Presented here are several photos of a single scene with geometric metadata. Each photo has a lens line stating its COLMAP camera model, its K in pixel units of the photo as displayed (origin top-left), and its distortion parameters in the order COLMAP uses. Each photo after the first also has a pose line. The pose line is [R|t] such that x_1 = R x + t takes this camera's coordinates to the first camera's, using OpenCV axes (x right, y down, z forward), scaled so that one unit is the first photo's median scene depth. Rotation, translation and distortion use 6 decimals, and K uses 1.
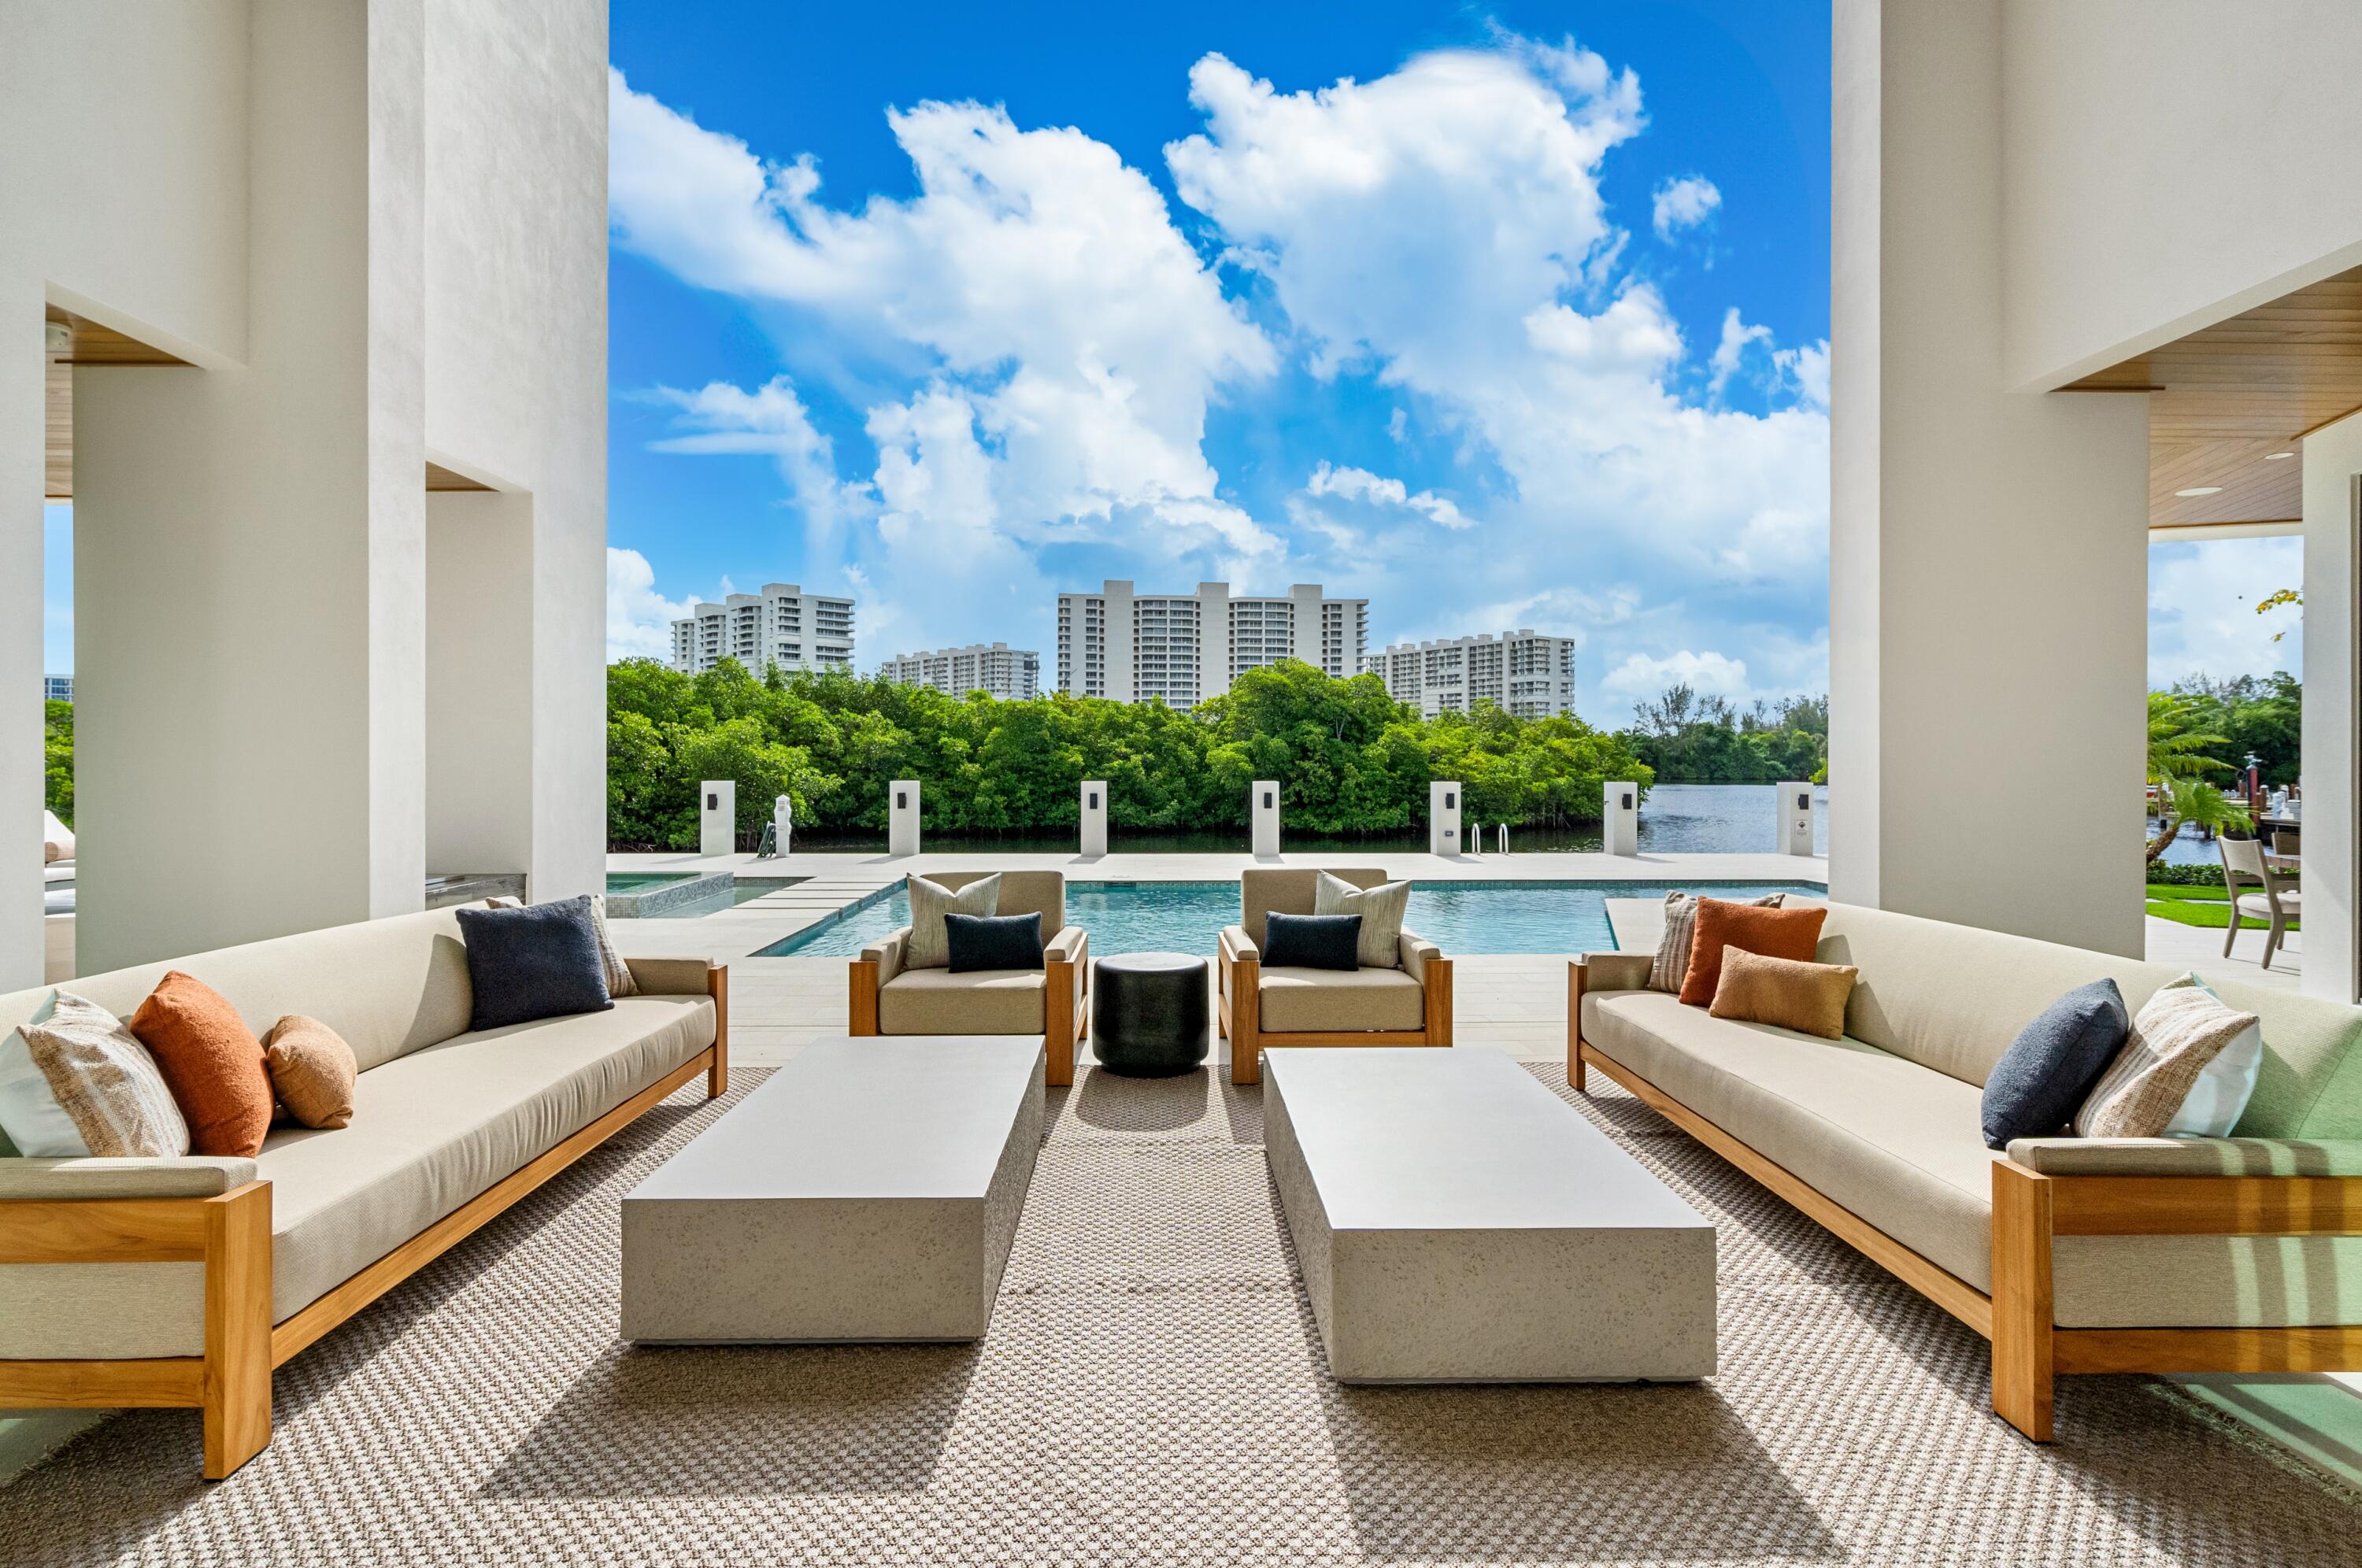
lens RADIAL K [[1109.4, 0, 1176.7], [0, 1109.4, 758.1], [0, 0, 1]] dist [-0.012548, 0.006664]
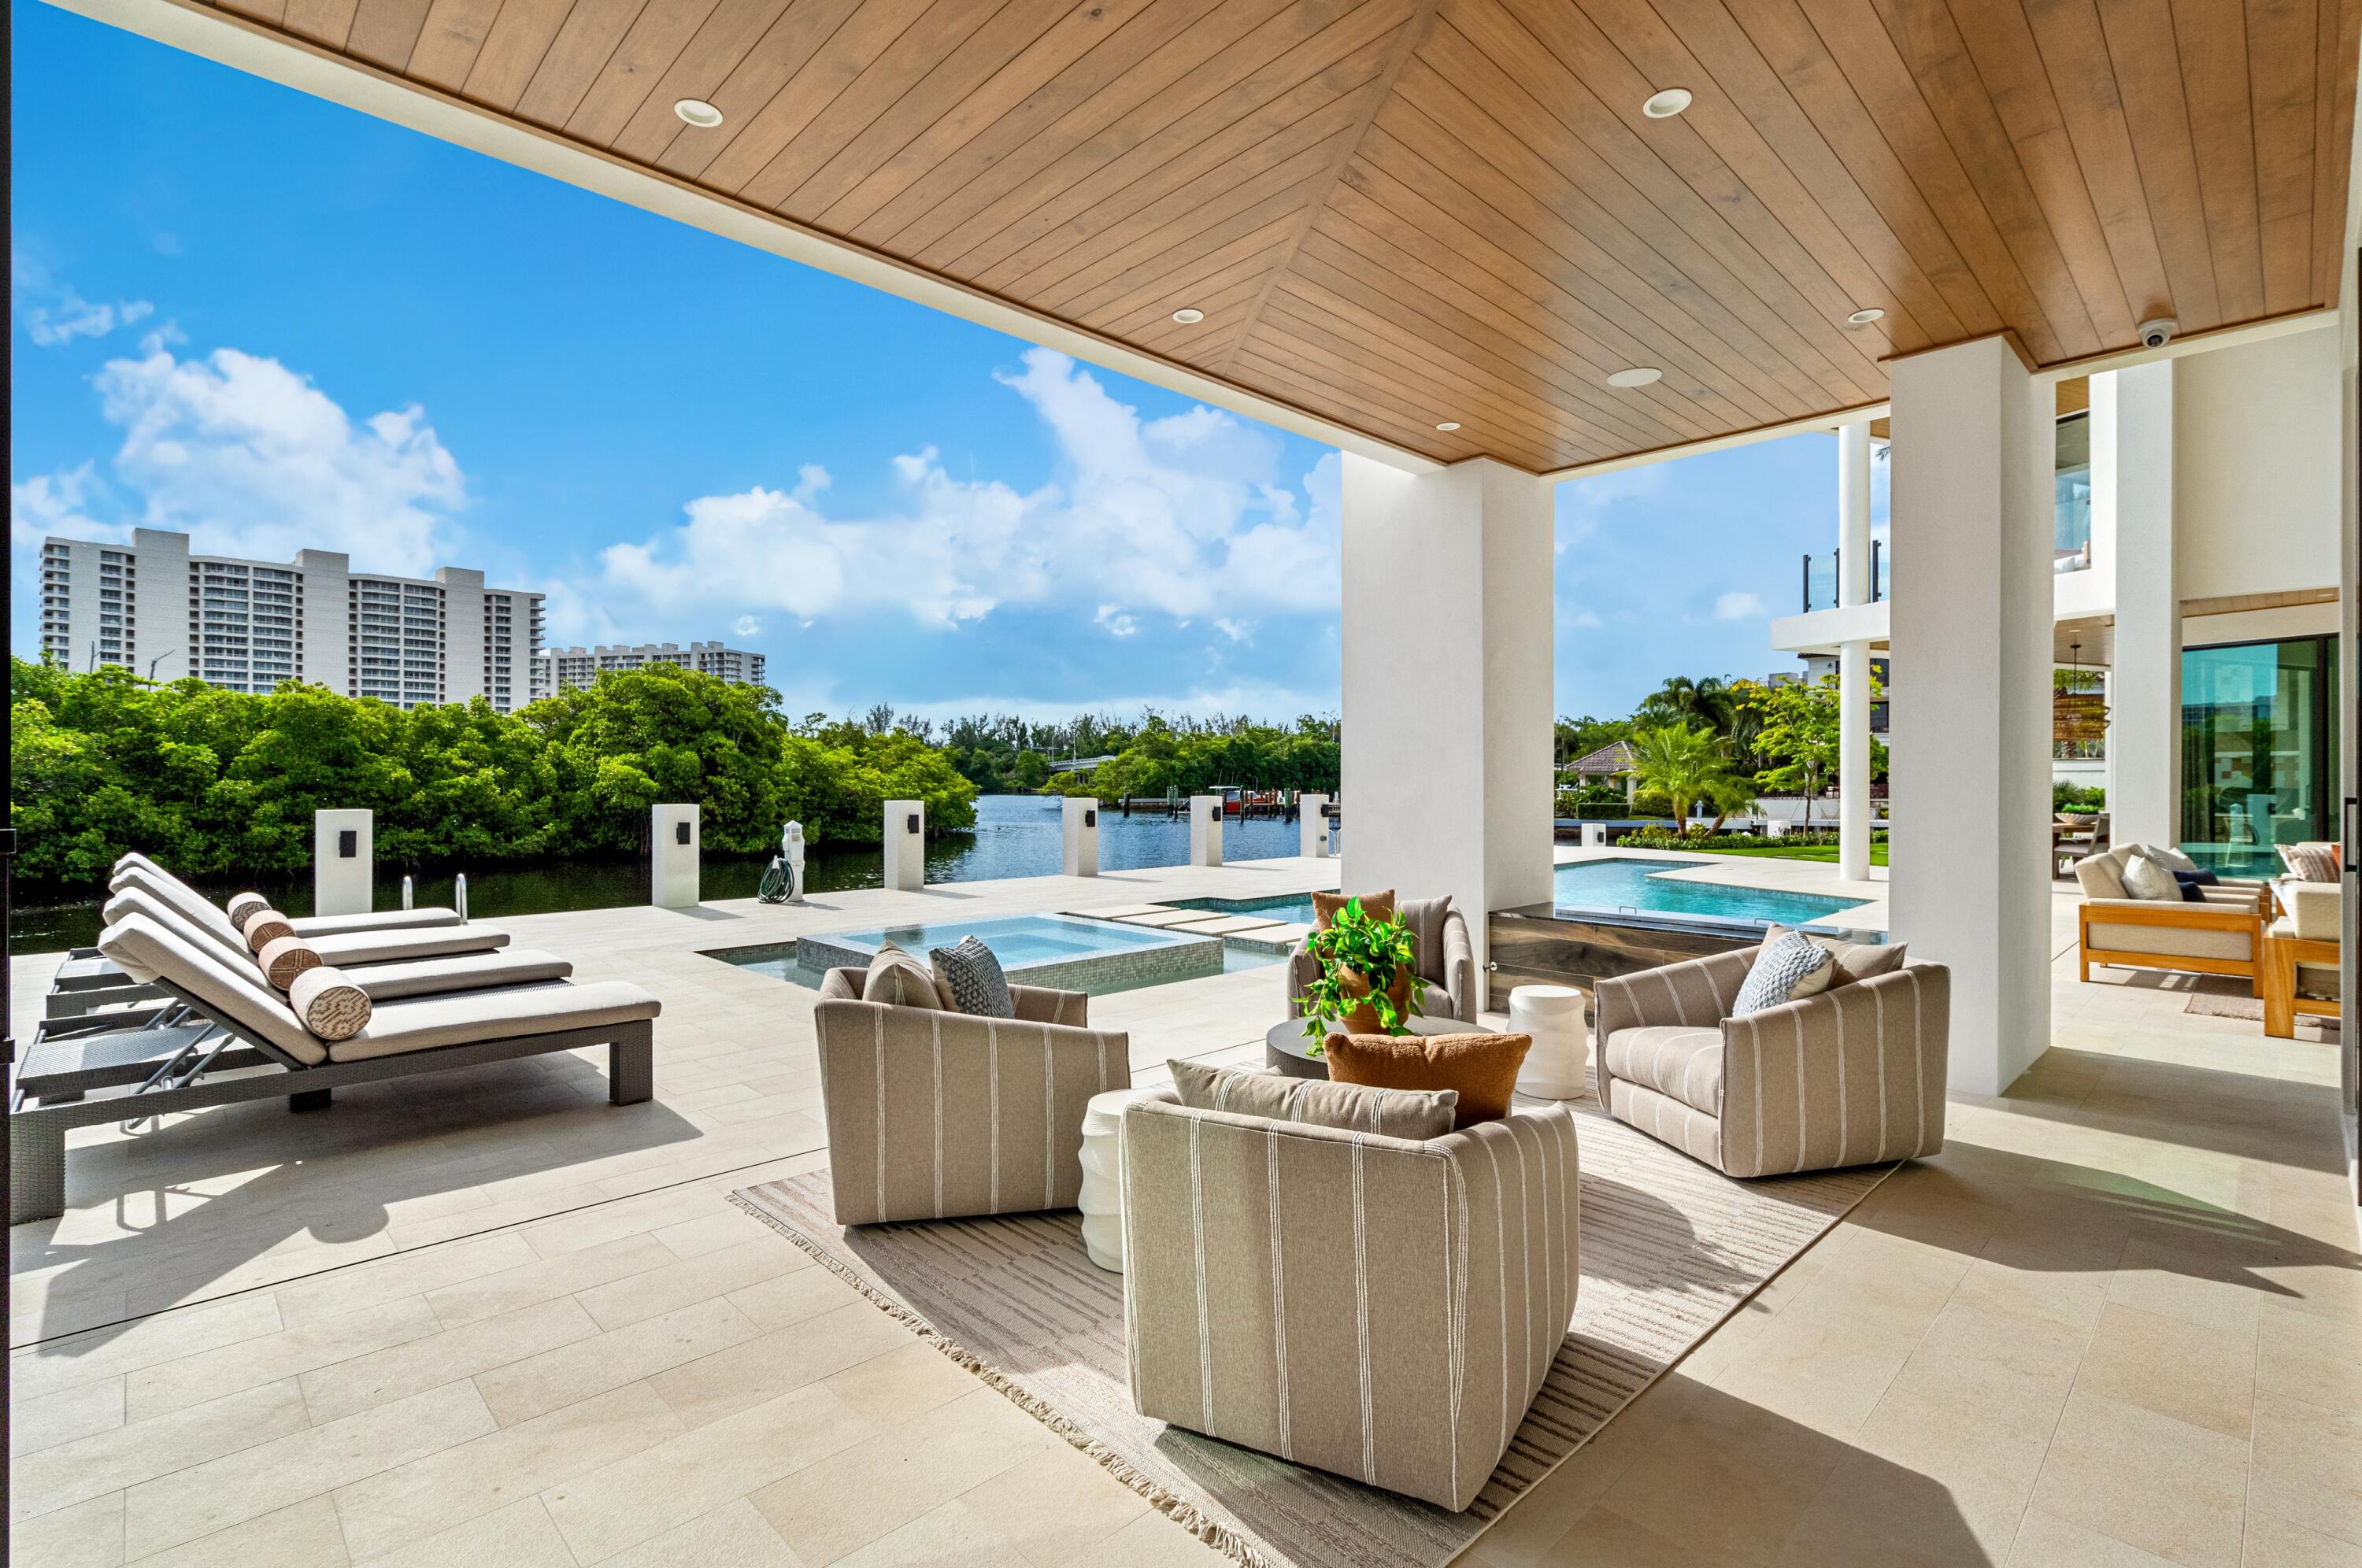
lens RADIAL K [[1085.8, 0, 1176.0], [0, 1085.8, 774.5], [0, 0, 1]] dist [0.001613, -0.000307]
pose [[0.742490, -0.000004, 0.669857, -0.199085], [-0.000987, 0.999999, 0.001100, -0.000206], [-0.669857, -0.001478, 0.742489, 0.075867]]
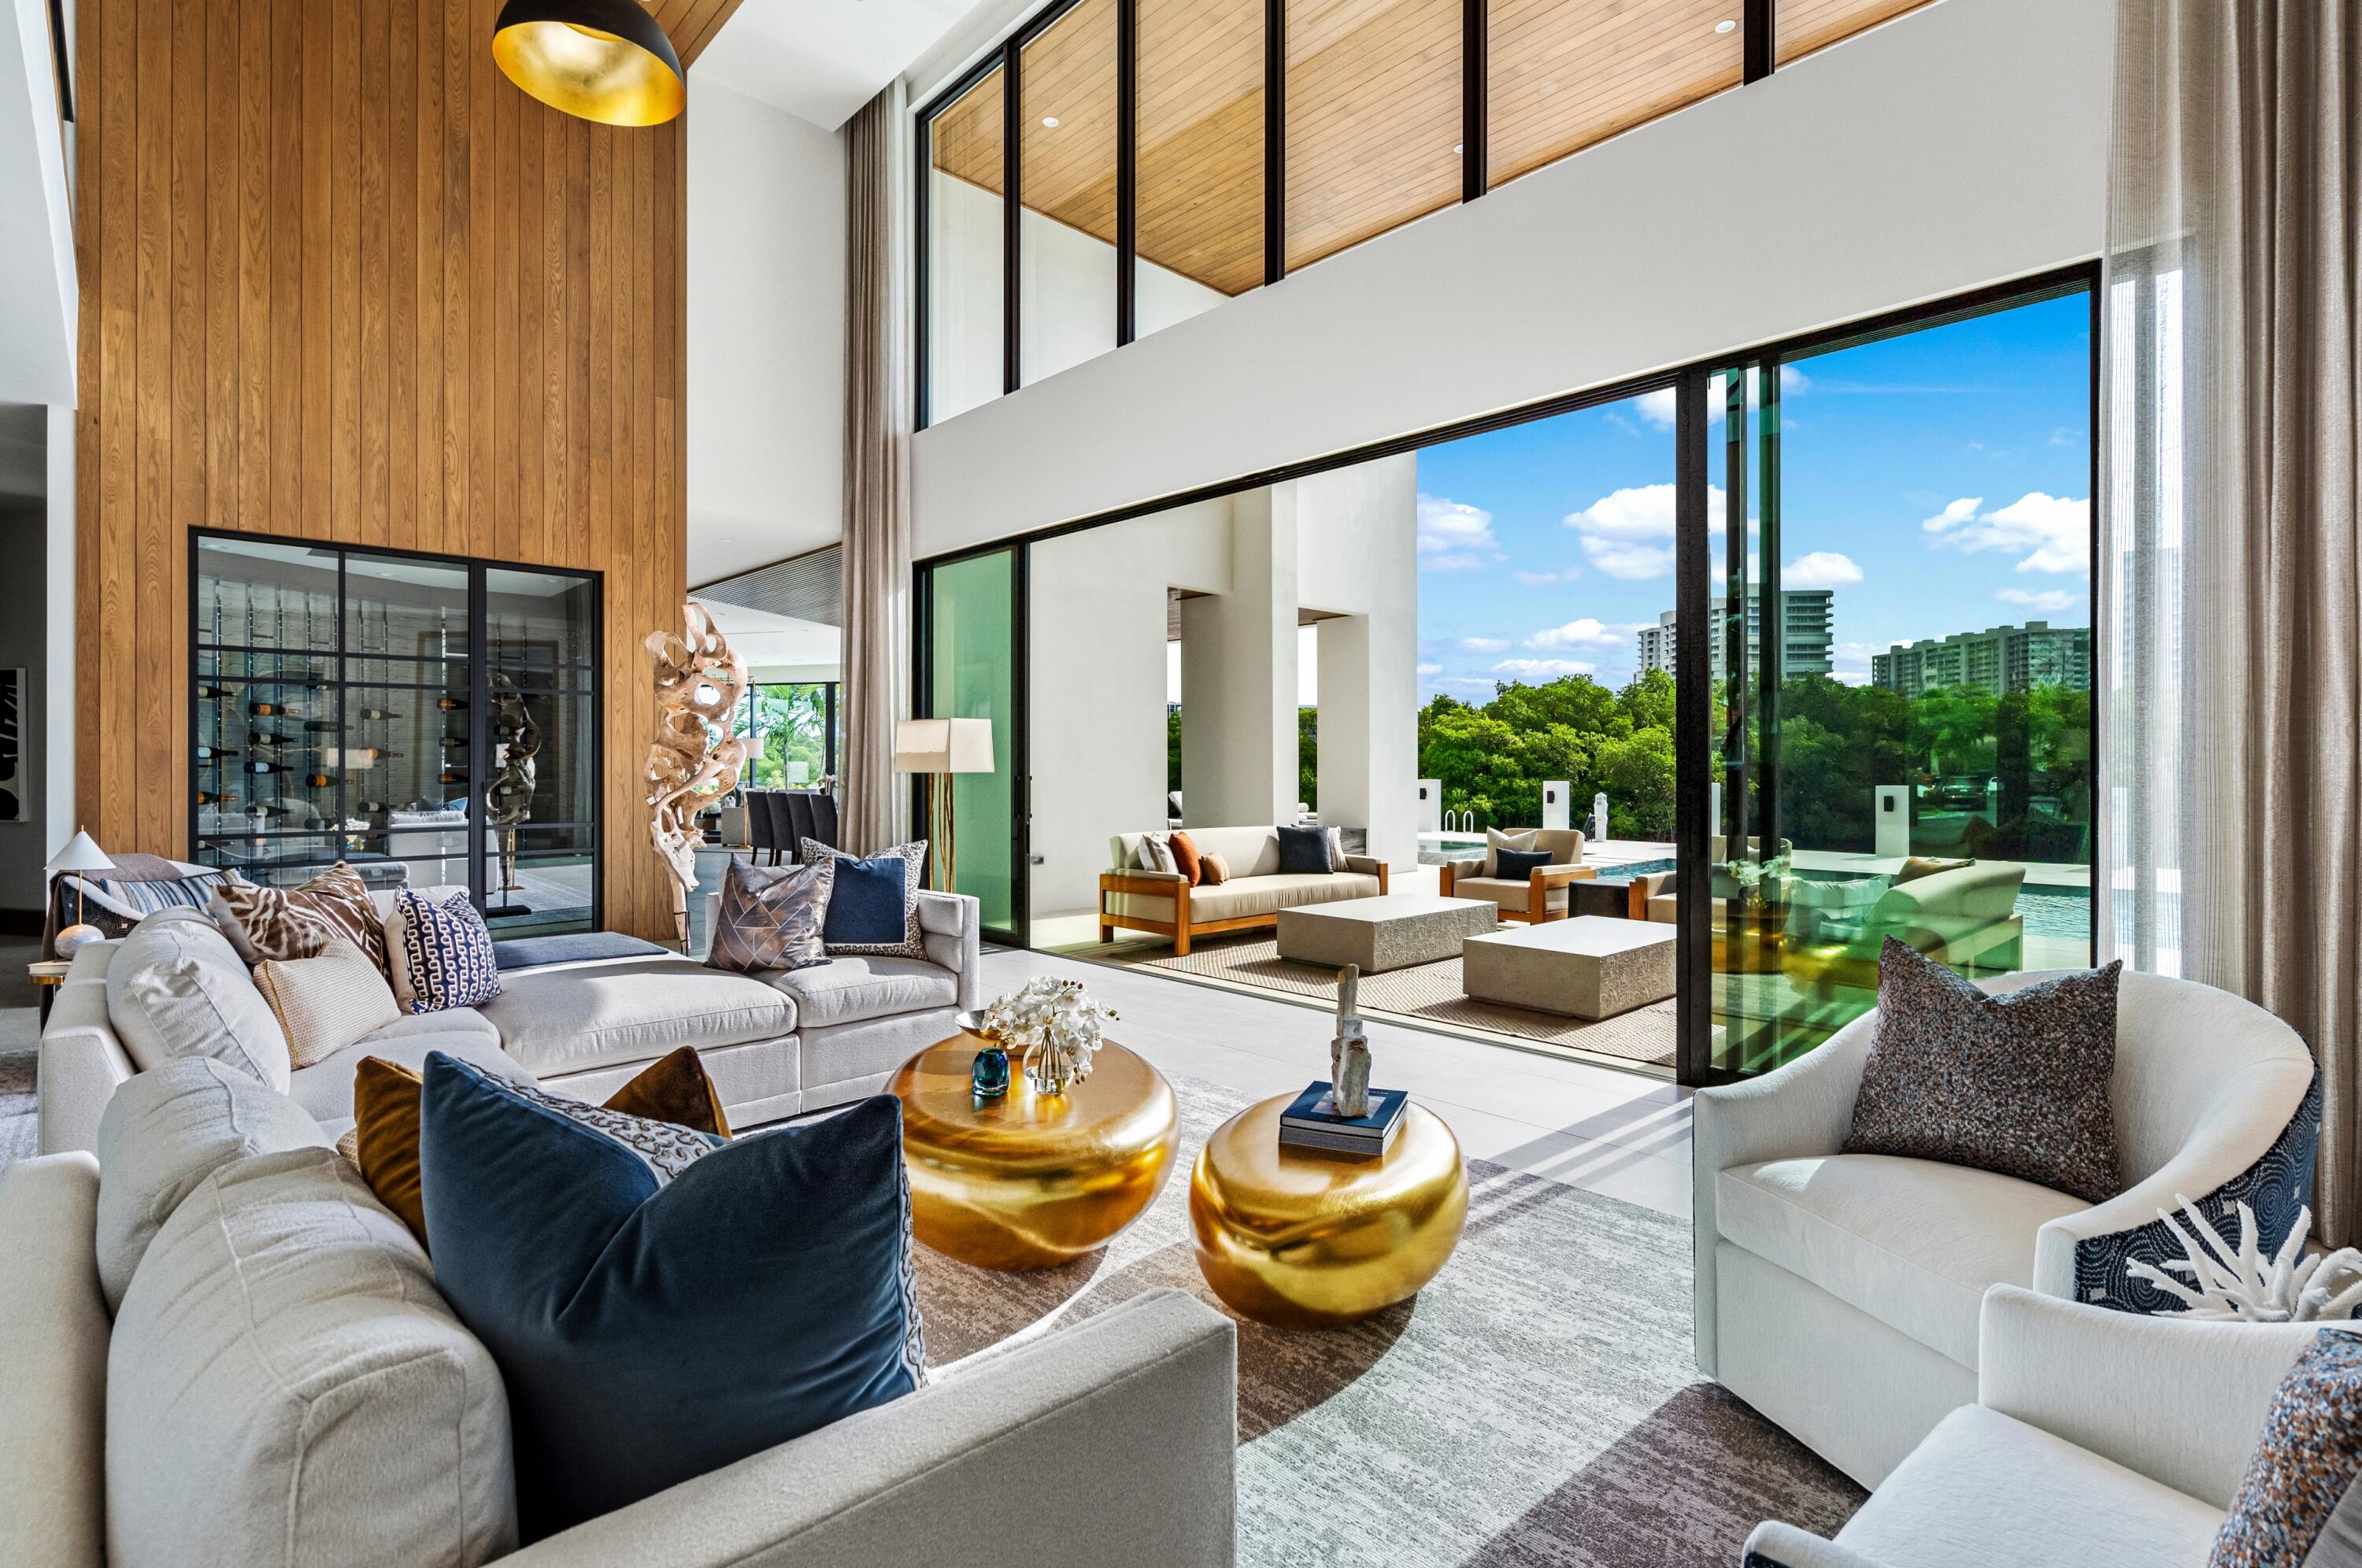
lens RADIAL K [[1093.2, 0, 1187.3], [0, 1093.2, 765.5], [0, 0, 1]] dist [-0.000770, 0.000082]
pose [[0.677950, -0.001218, -0.735107, 0.071434], [0.002848, 0.999995, 0.000970, 0.000009], [0.735103, -0.002751, 0.677950, -0.056640]]
